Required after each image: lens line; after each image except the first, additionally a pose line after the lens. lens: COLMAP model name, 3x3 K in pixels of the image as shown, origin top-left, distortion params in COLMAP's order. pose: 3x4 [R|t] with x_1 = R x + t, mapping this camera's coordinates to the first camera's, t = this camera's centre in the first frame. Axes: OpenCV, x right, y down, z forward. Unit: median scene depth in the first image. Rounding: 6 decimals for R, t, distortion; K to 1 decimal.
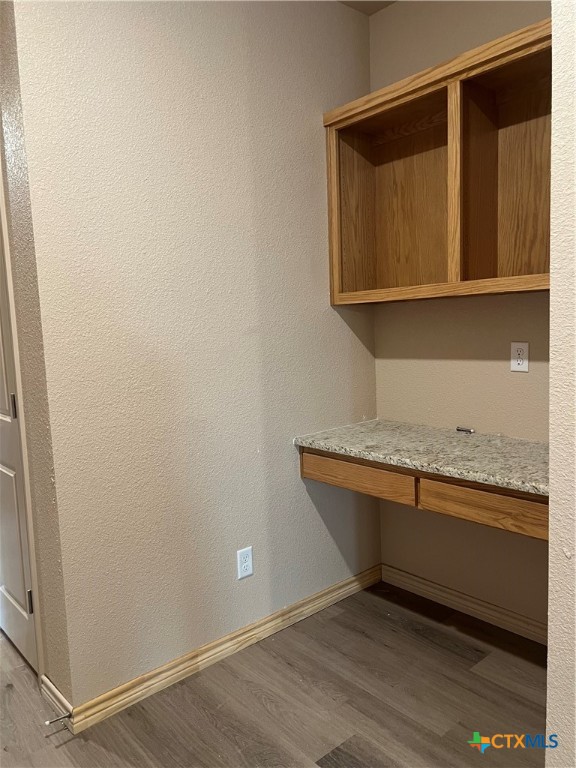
lens RADIAL K [[576.9, 0, 287.2], [0, 576.9, 386.2], [0, 0, 1]] dist [0.053675, -0.061087]
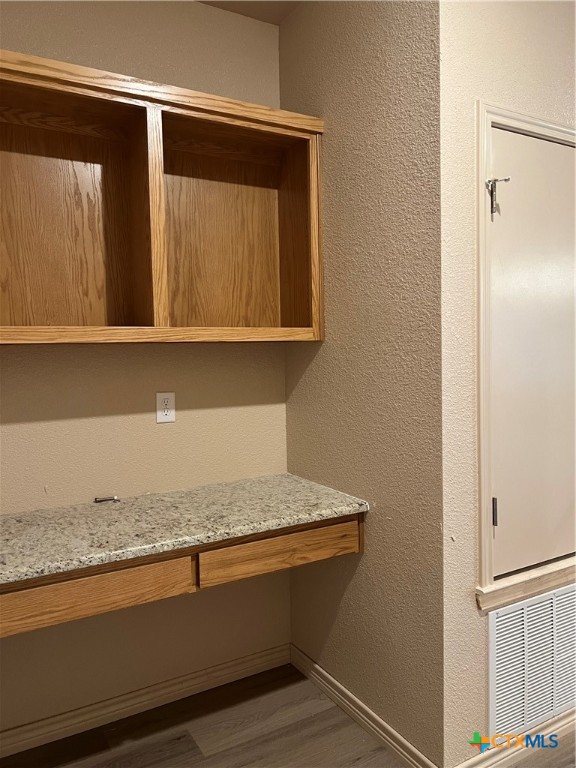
lens RADIAL K [[576.9, 0, 285.6], [0, 576.9, 380.6], [0, 0, 1]] dist [0.053675, -0.061087]
pose [[0.181915, -0.014701, 0.983204, -0.551955], [0.117930, 0.992997, -0.006972, -0.068779], [-0.976217, 0.117218, 0.182374, 0.661869]]
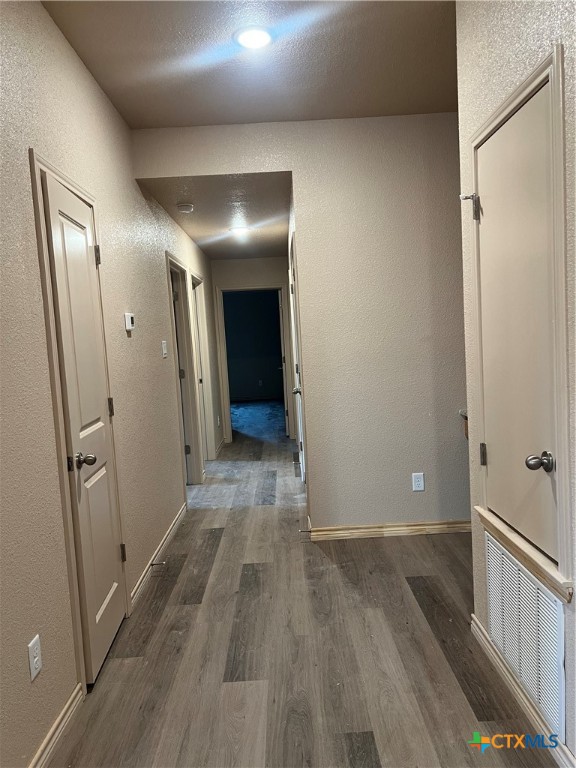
lens RADIAL K [[576.9, 0, 286.6], [0, 576.9, 385.9], [0, 0, 1]] dist [0.053675, -0.061087]
pose [[0.757936, 0.049562, -0.650443, 0.738455], [-0.046312, 0.998682, 0.022131, 0.018671], [0.650683, 0.013350, 0.759232, -0.506796]]
